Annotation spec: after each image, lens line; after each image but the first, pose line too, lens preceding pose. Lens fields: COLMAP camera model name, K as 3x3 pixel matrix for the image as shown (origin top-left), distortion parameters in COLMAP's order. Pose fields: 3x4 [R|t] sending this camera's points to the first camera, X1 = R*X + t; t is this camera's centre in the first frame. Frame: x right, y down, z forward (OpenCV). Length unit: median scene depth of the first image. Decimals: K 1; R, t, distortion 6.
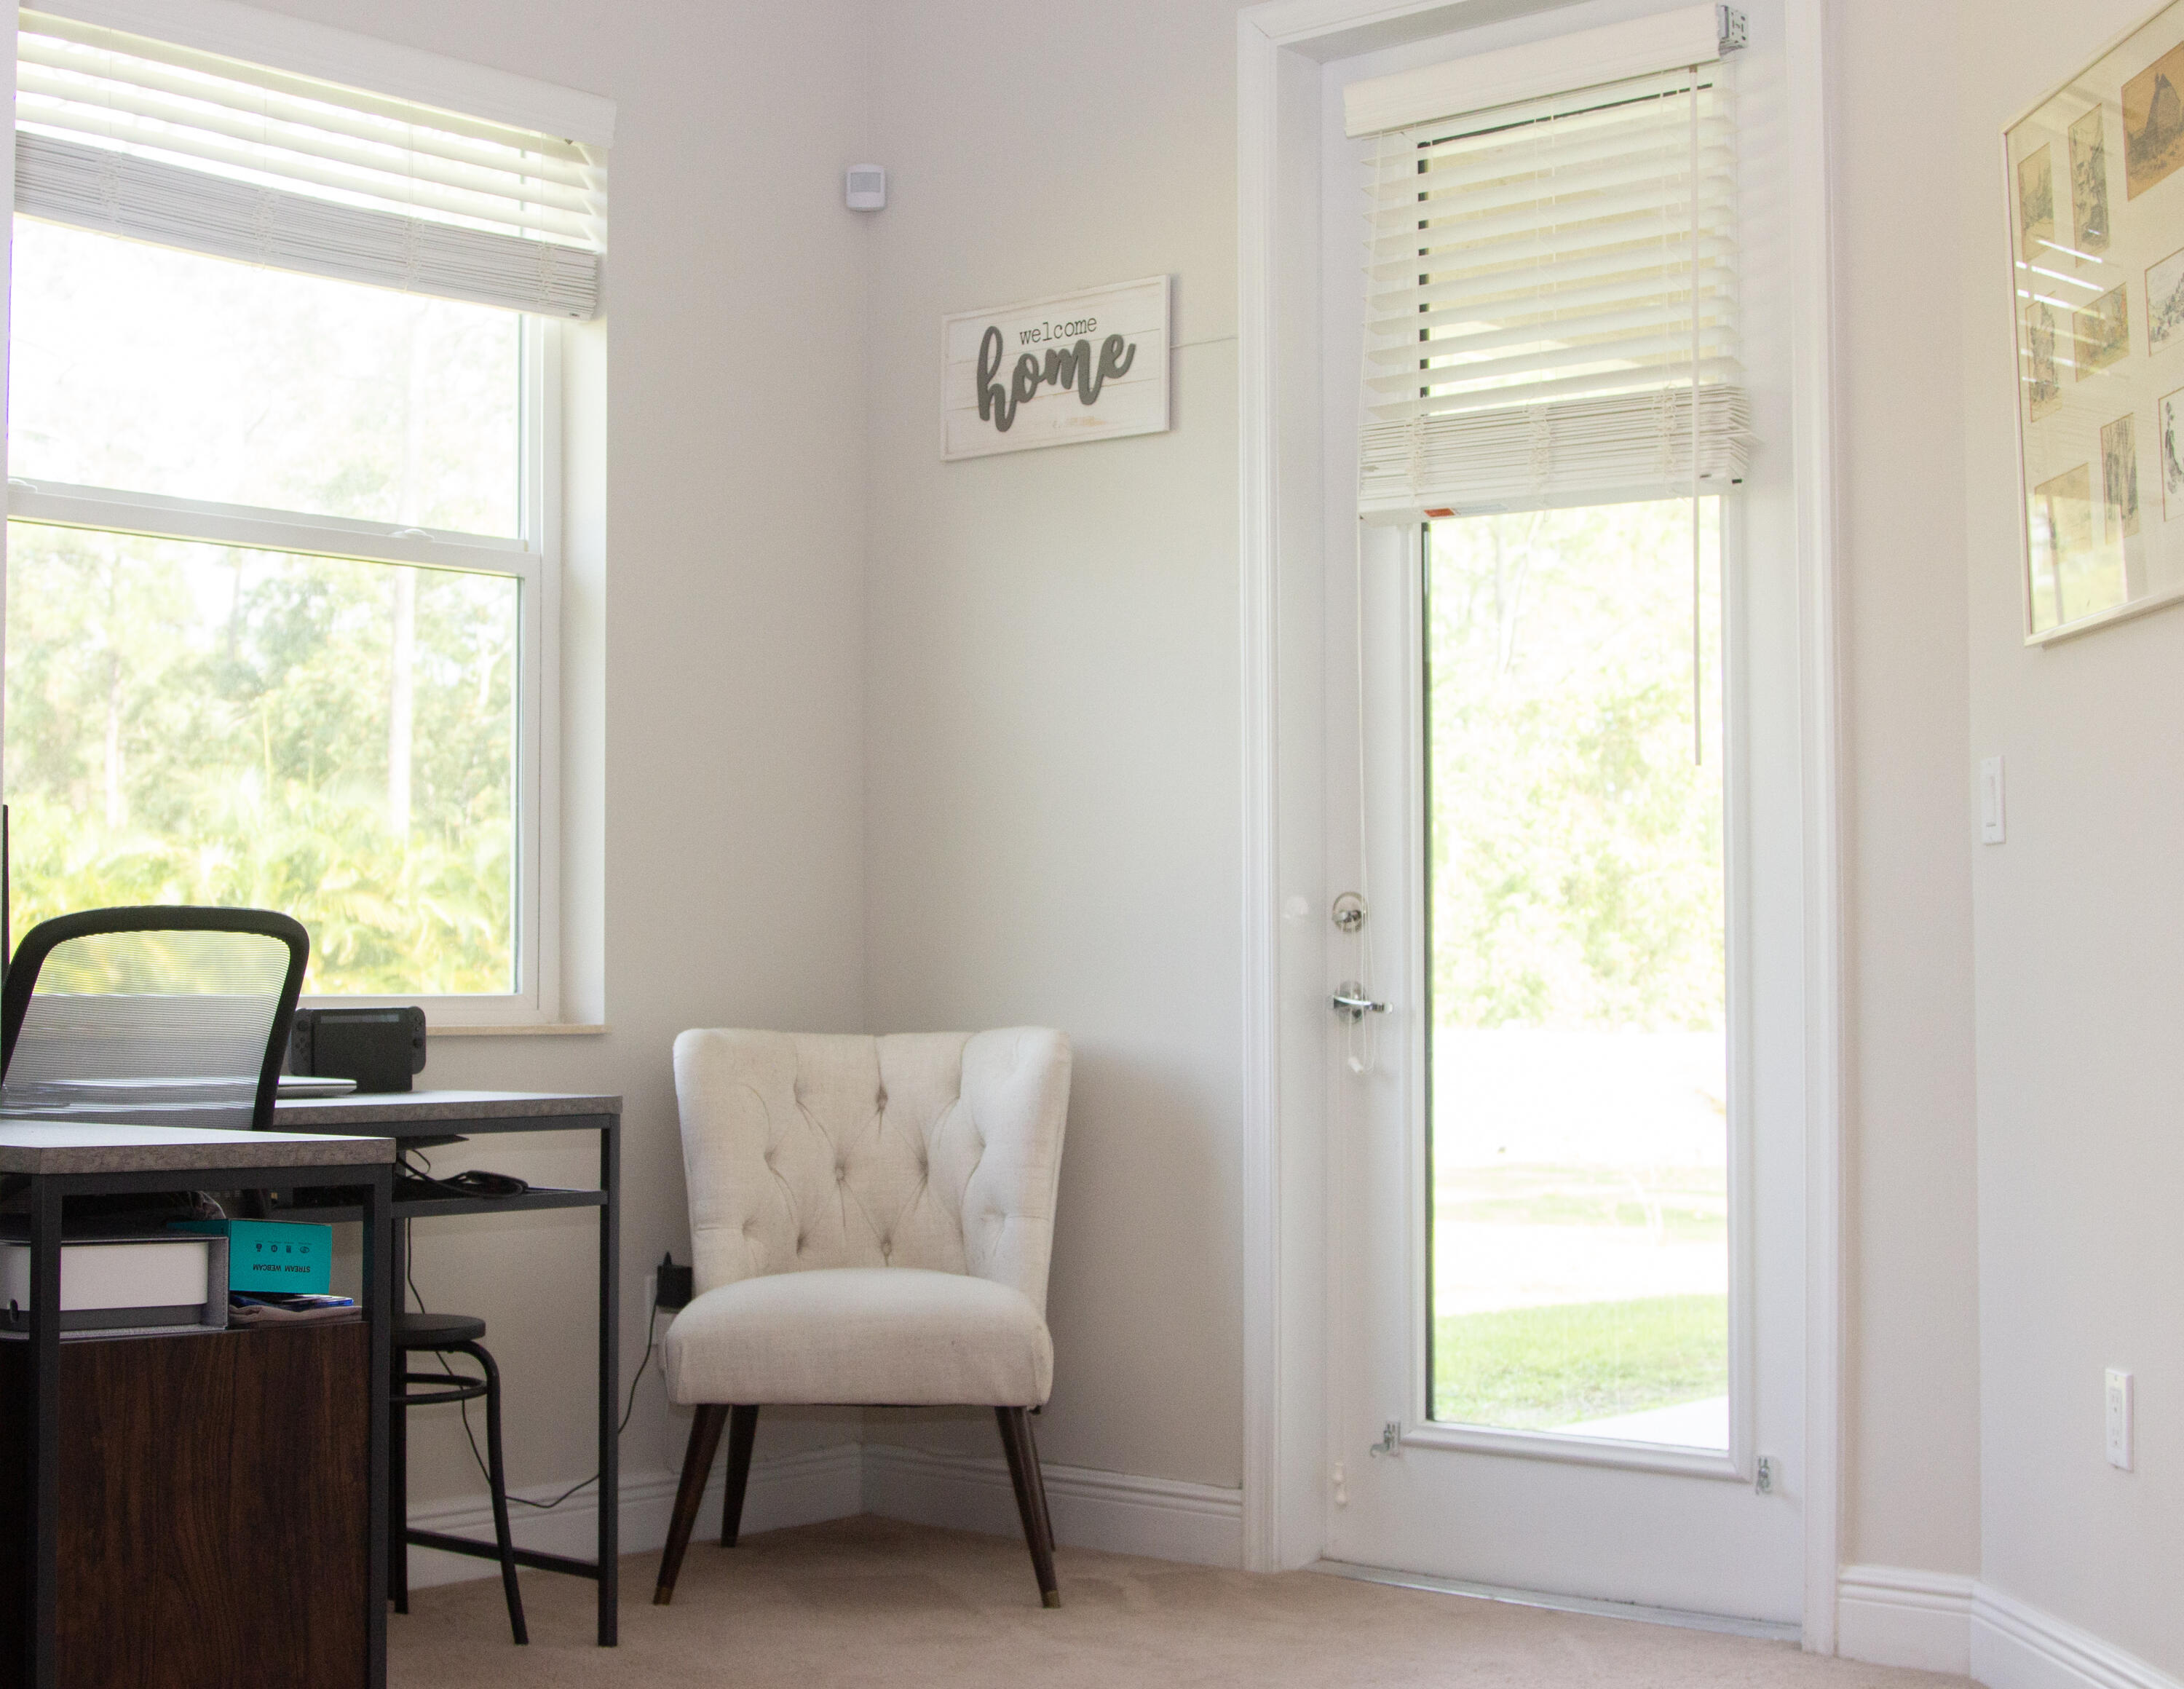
lens RADIAL K [[3344.5, 0, 1092.0], [0, 3344.5, 844.5], [0, 0, 1]] dist [-0.022920, -0.911421]
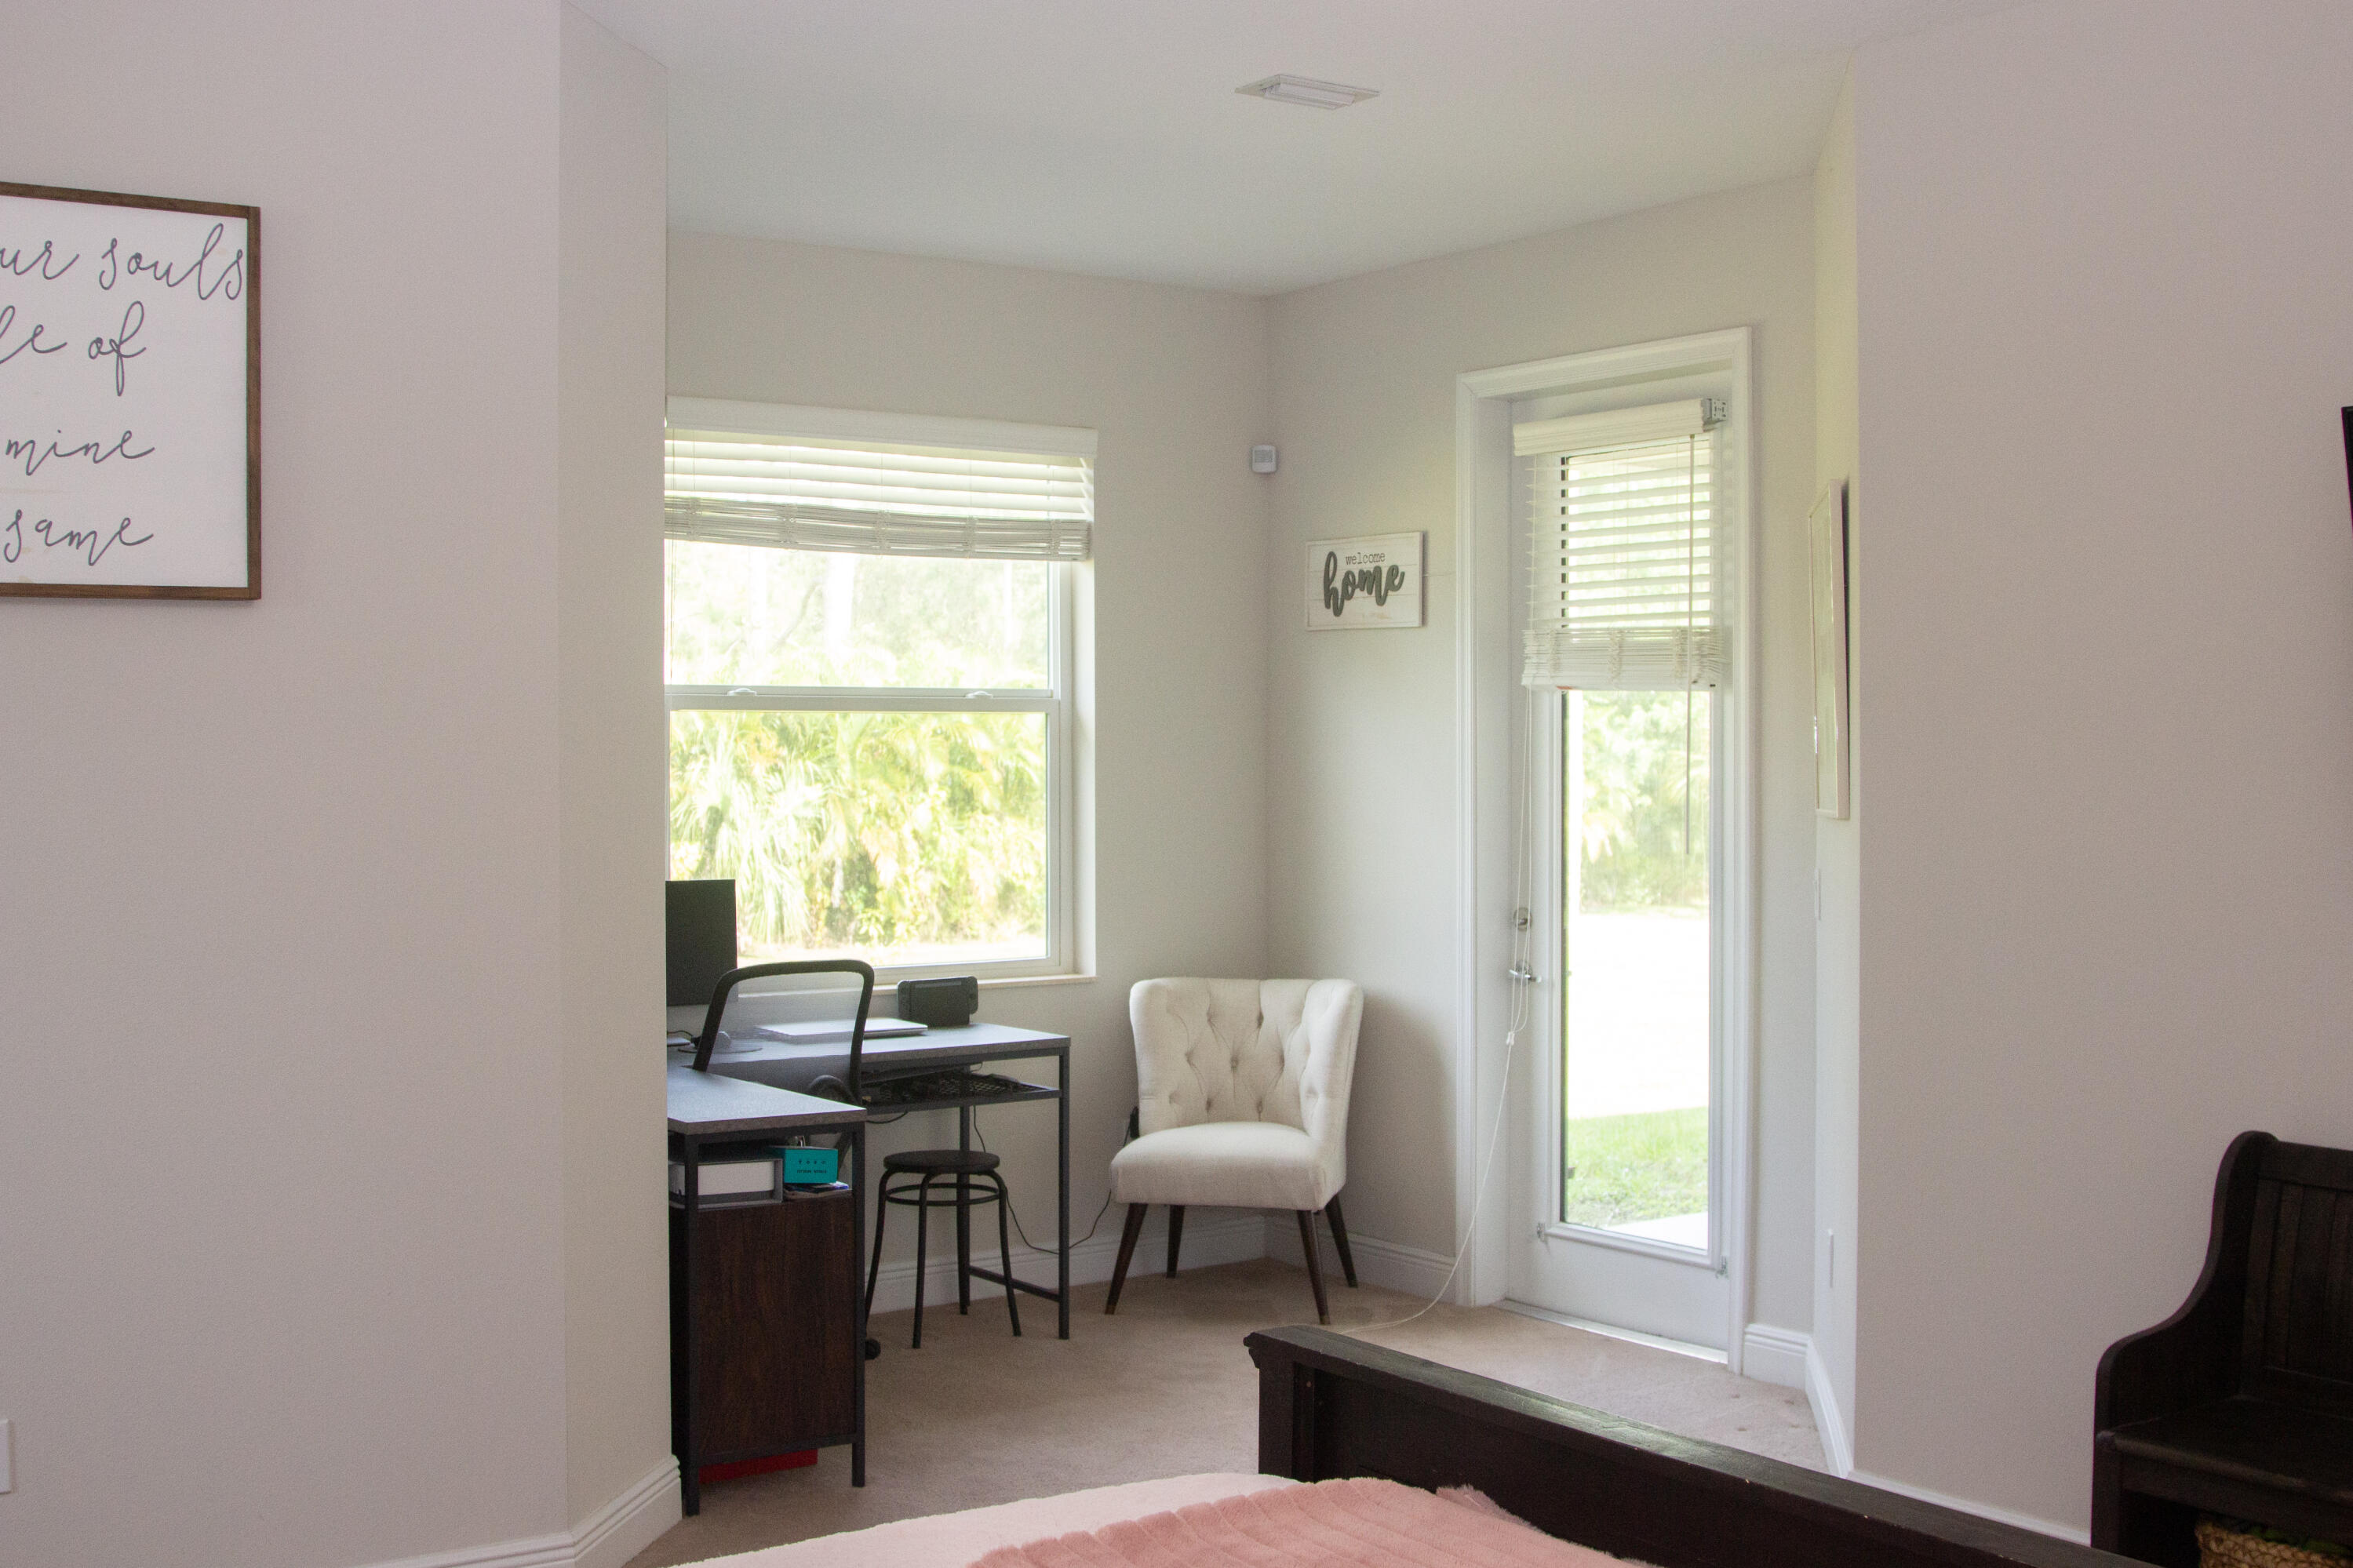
lens RADIAL K [[2622.6, 0, 1176.5], [0, 2622.6, 784.0], [0, 0, 1]] dist [-0.299928, -0.004315]
pose [[0.975309, 0.002715, -0.220830, 0.195373], [0.007764, 0.998885, 0.046572, -0.109478], [0.220710, -0.047136, 0.974200, -0.300658]]
